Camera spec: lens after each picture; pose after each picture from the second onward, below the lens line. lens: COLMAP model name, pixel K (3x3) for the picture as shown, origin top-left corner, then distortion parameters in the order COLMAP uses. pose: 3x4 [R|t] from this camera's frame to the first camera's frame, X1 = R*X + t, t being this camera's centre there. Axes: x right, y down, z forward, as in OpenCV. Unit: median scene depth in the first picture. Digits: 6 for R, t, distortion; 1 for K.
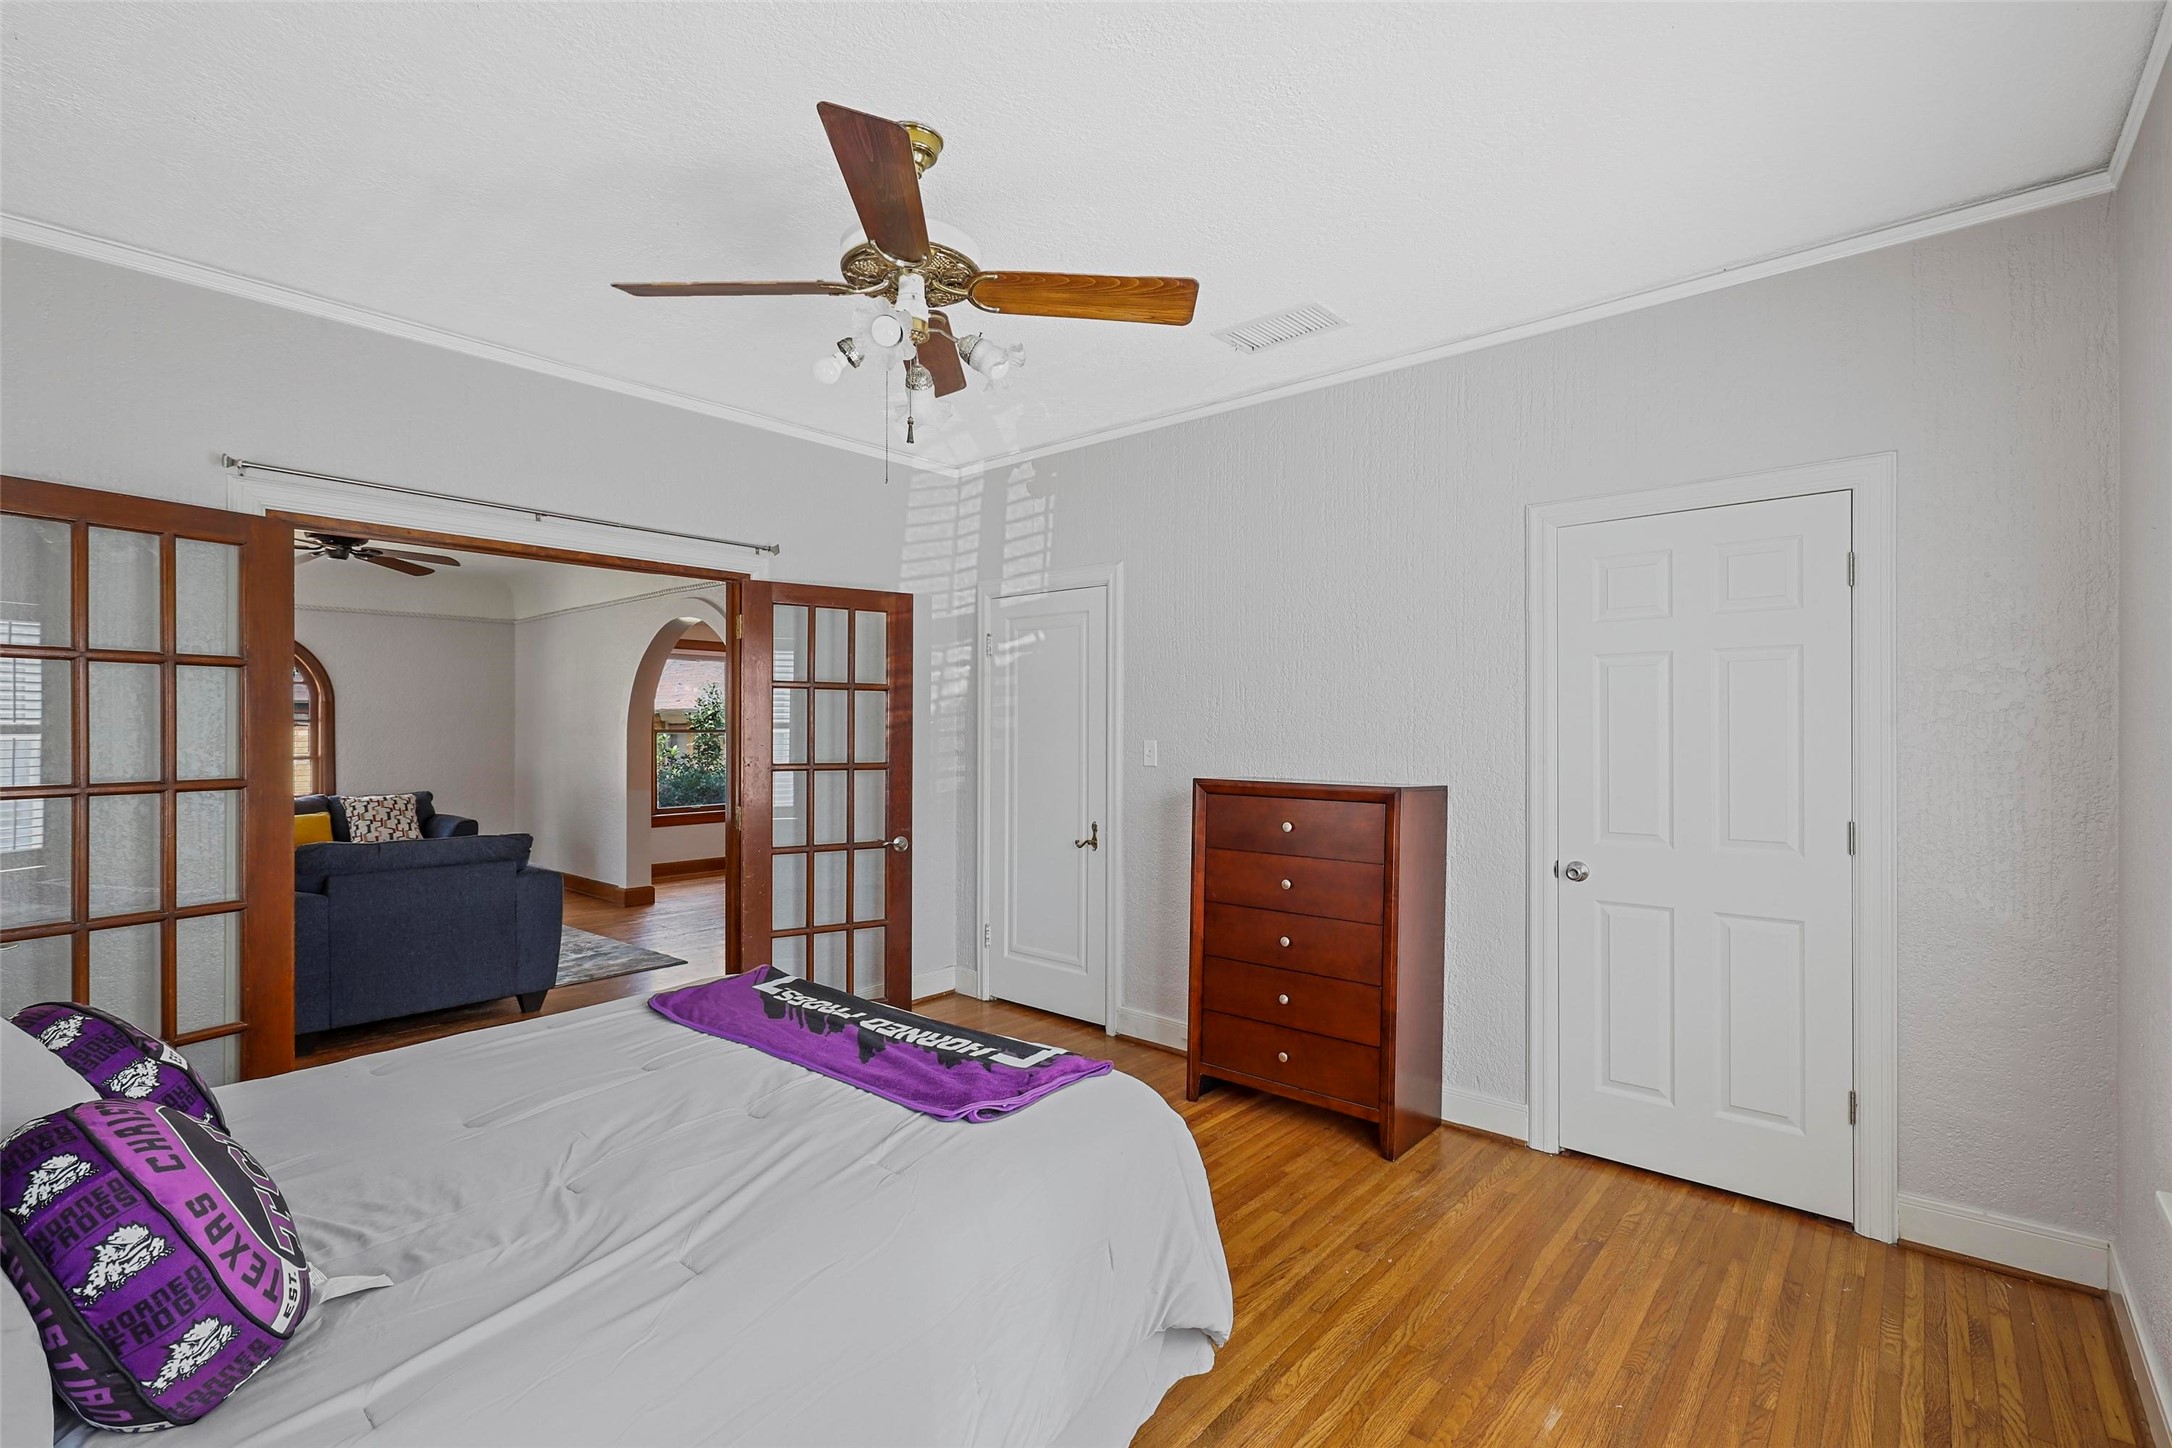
lens RADIAL K [[977.0, 0, 1077.1], [0, 977.0, 732.9], [0, 0, 1]] dist [-0.002308, -0.000102]
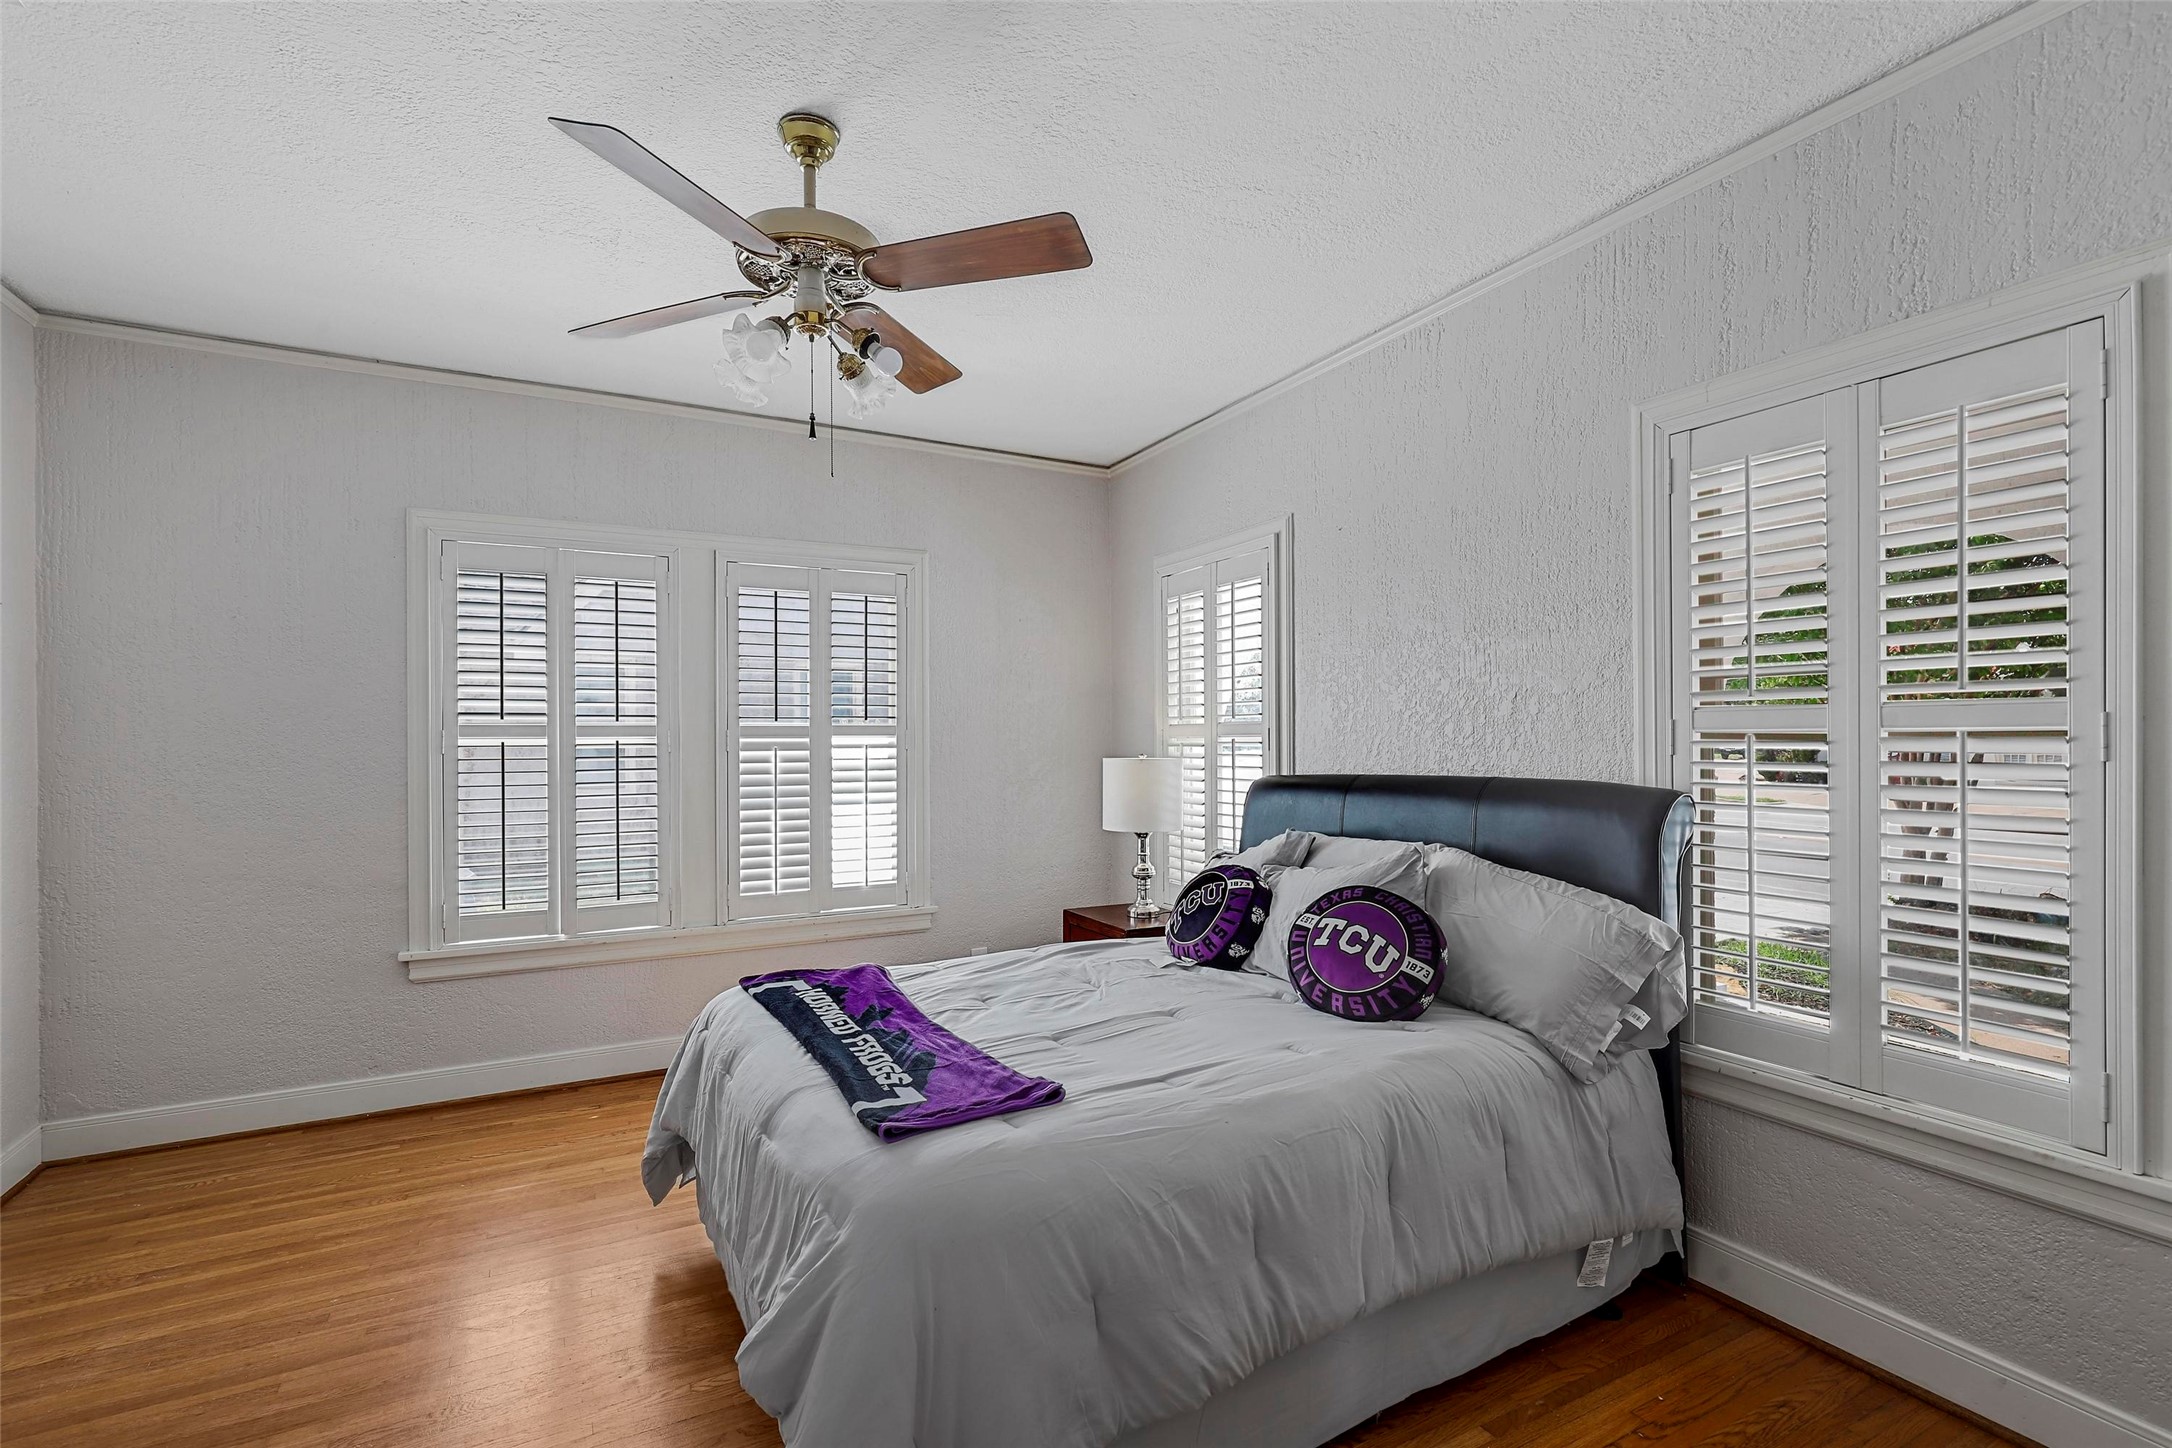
lens RADIAL K [[977.0, 0, 1077.1], [0, 977.0, 732.9], [0, 0, 1]] dist [-0.002308, -0.000102]
pose [[-0.930849, 0.007232, 0.365334, -0.777390], [0.006710, 0.999974, -0.002697, 0.005111], [-0.365344, -0.000059, -0.930873, 1.820450]]
